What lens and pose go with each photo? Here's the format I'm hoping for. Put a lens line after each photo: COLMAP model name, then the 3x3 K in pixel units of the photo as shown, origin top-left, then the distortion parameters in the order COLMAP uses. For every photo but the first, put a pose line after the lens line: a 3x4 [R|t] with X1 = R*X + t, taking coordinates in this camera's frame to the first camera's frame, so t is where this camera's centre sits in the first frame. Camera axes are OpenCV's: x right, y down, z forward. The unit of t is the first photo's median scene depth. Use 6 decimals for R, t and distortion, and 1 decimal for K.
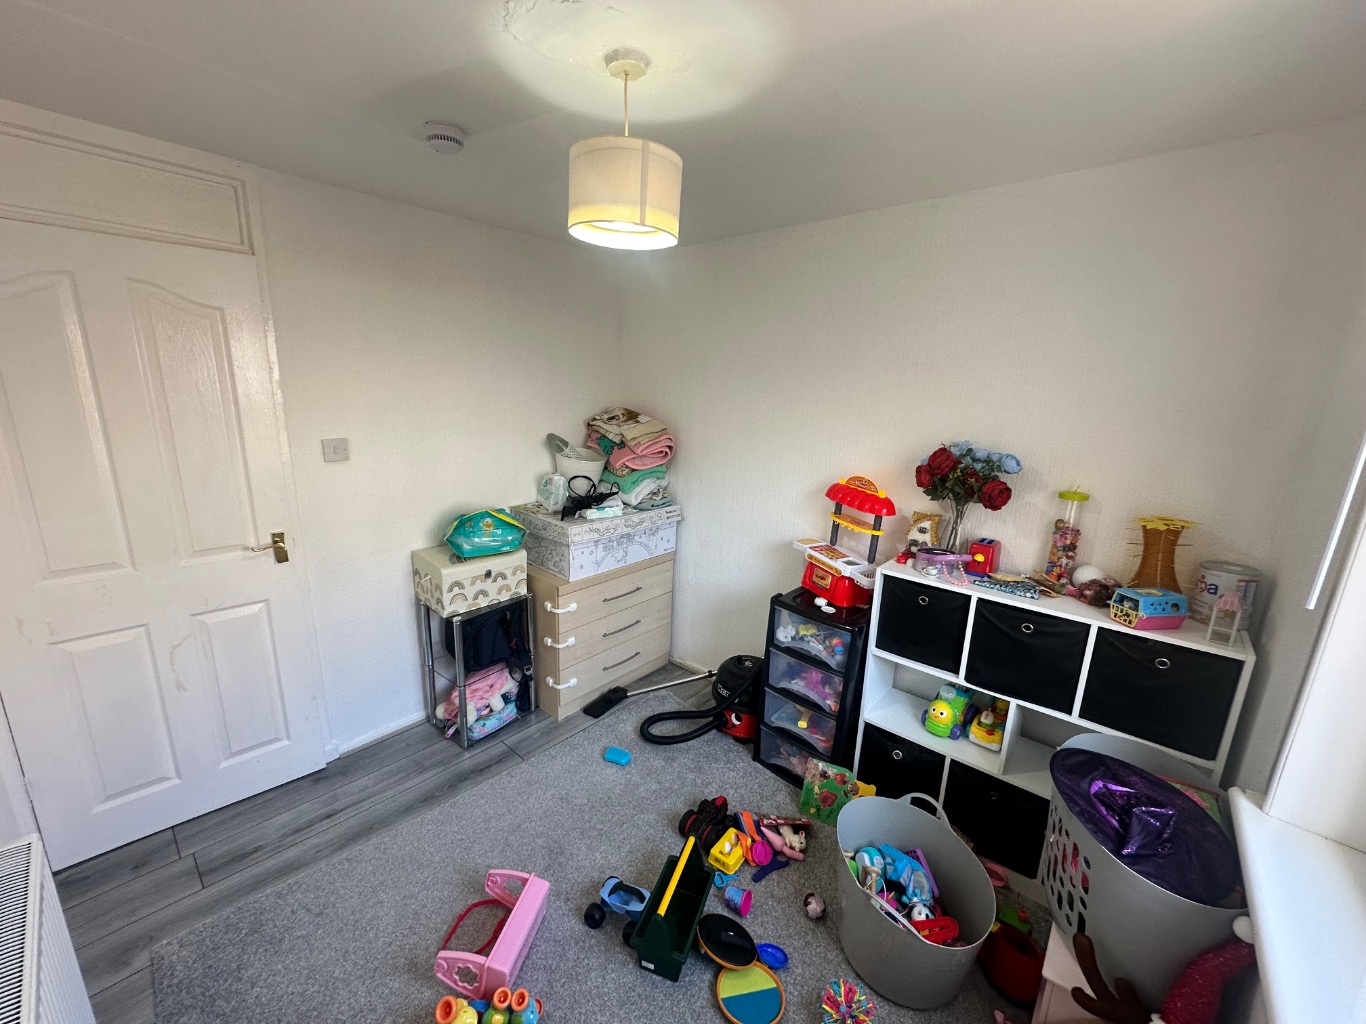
lens RADIAL K [[542.0, 0, 678.0], [0, 542.0, 518.0], [0, 0, 1]] dist [-0.020245, -0.000347]
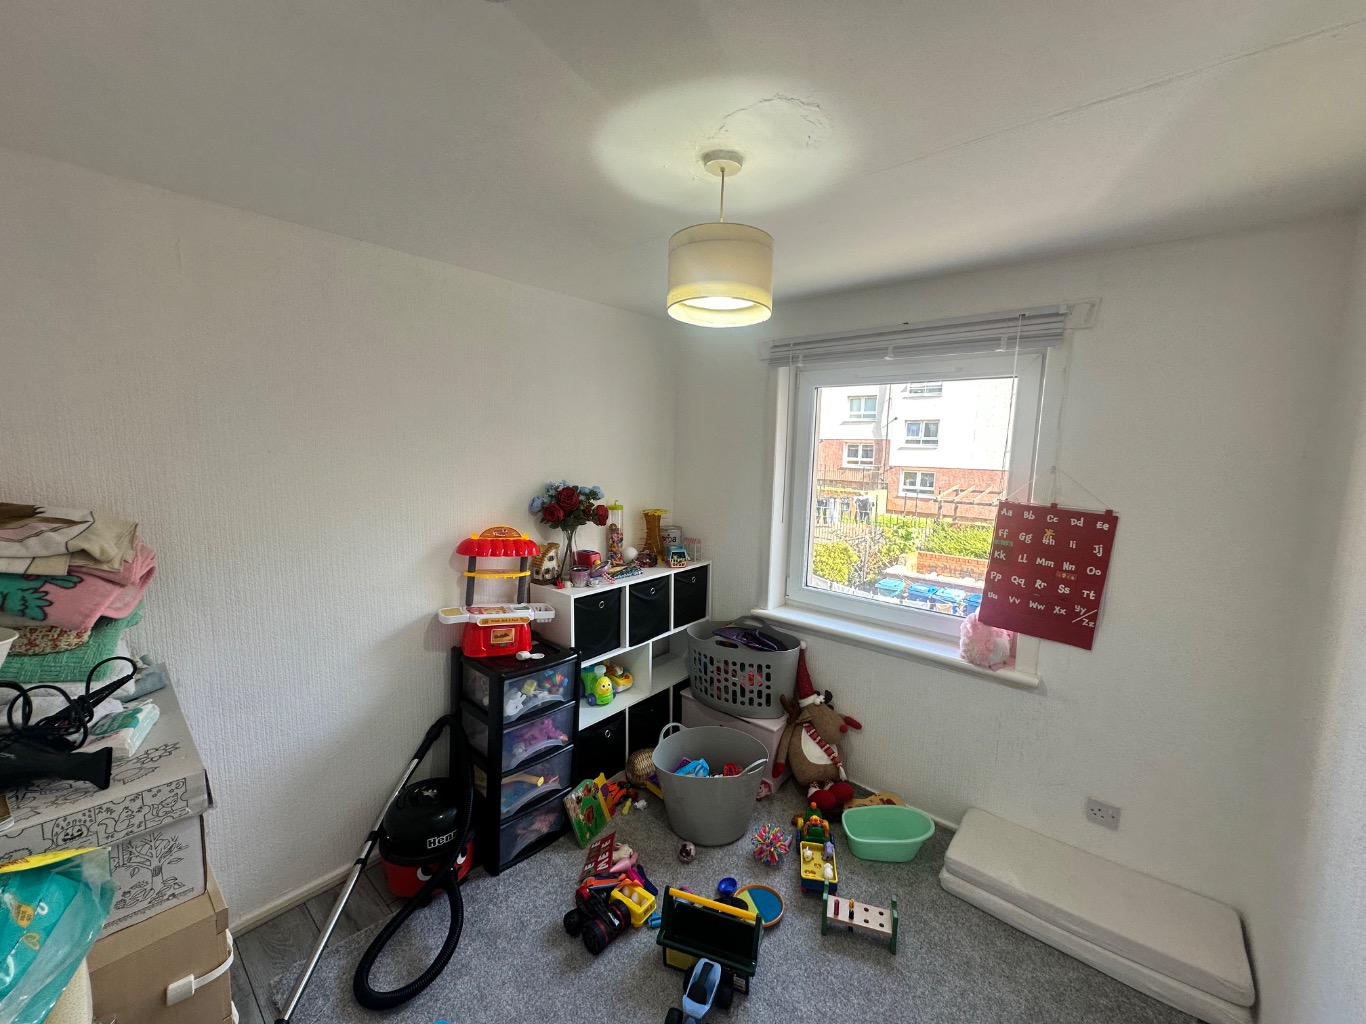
lens RADIAL K [[542.0, 0, 677.6], [0, 542.0, 506.0], [0, 0, 1]] dist [-0.020245, -0.000347]
pose [[-0.039047, -0.135985, 0.989941, -0.708675], [0.200642, 0.969452, 0.141085, -0.197841], [-0.978886, 0.204133, -0.010569, 0.697966]]
